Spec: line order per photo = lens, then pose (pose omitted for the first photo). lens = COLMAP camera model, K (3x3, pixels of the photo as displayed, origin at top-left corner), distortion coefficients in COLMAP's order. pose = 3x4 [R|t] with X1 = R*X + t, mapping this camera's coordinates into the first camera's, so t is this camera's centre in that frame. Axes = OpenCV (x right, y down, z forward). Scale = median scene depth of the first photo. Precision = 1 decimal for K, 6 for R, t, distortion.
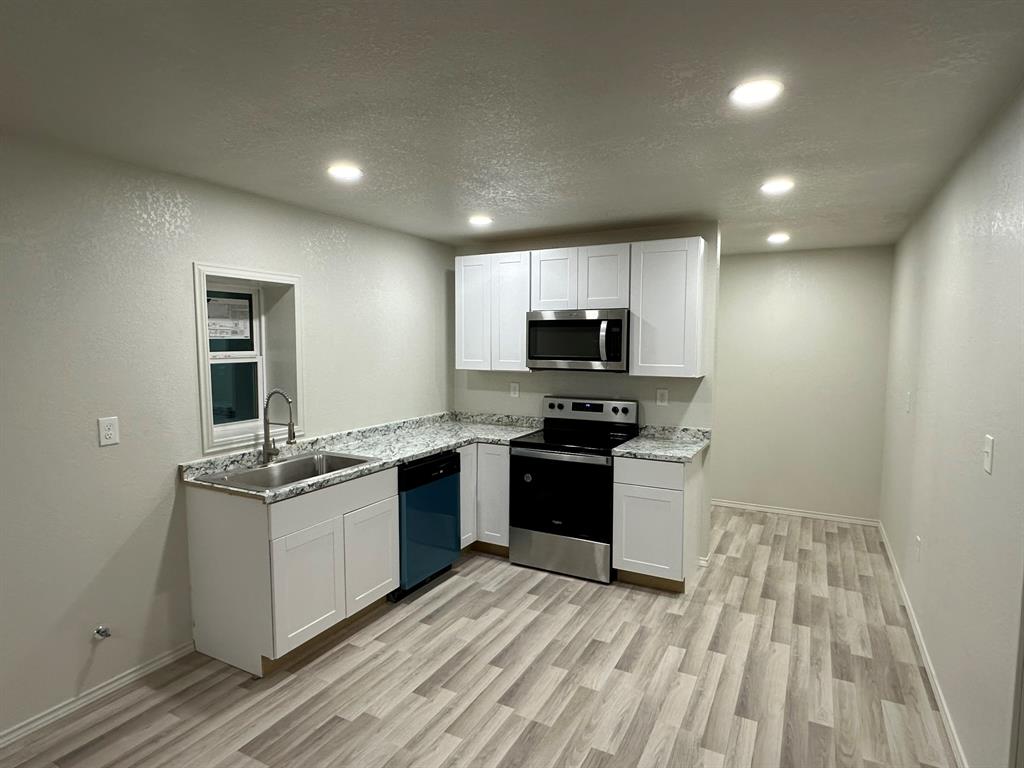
lens RADIAL K [[570.8, 0, 507.6], [0, 570.8, 385.3], [0, 0, 1]] dist [-0.001594, 0.000701]
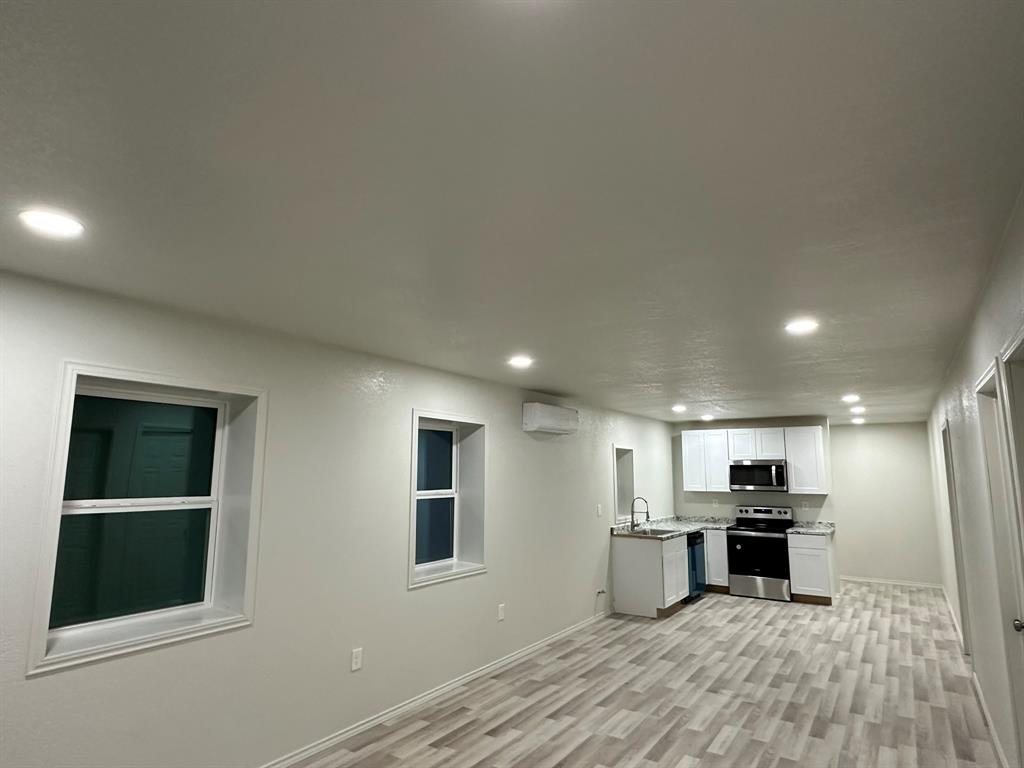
lens RADIAL K [[570.8, 0, 516.4], [0, 570.8, 387.1], [0, 0, 1]] dist [-0.001594, 0.000701]
pose [[0.995659, -0.010951, -0.092424, -0.534862], [-0.010292, 0.974010, -0.226271, 0.080645], [0.092500, 0.226240, 0.969670, -1.080470]]
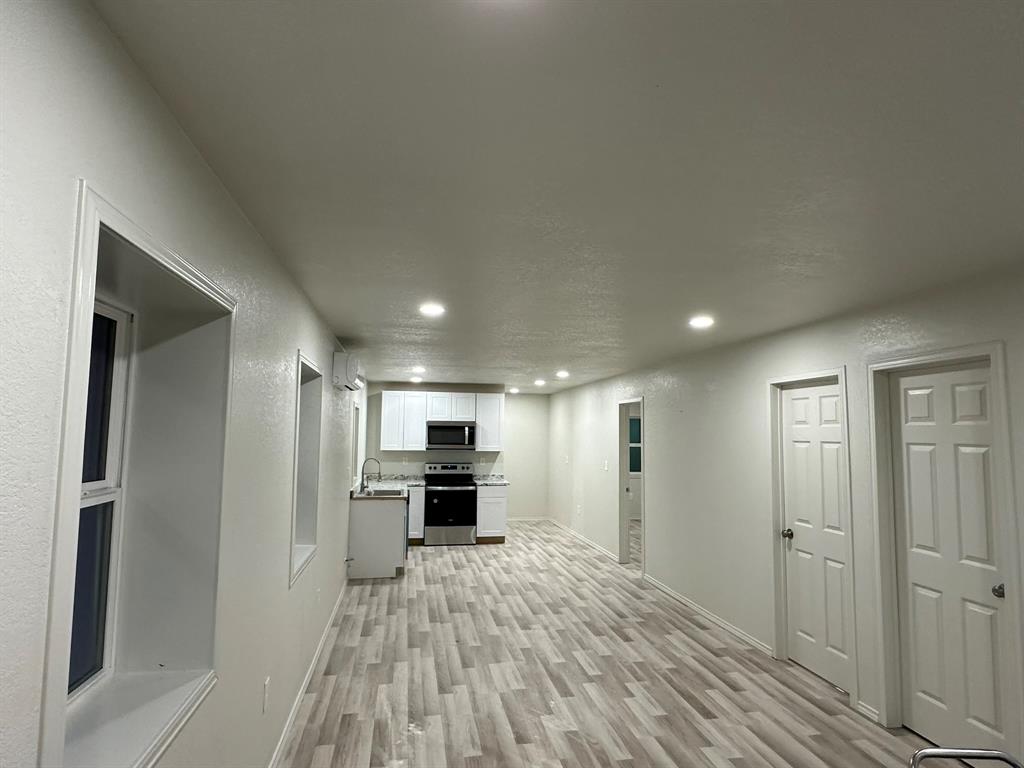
lens RADIAL K [[570.8, 0, 510.9], [0, 570.8, 388.3], [0, 0, 1]] dist [-0.001594, 0.000701]
pose [[0.782304, 0.056718, 0.620310, -1.078486], [0.038715, 0.989493, -0.139299, 0.056278], [-0.621693, 0.132990, 0.771888, -0.849657]]
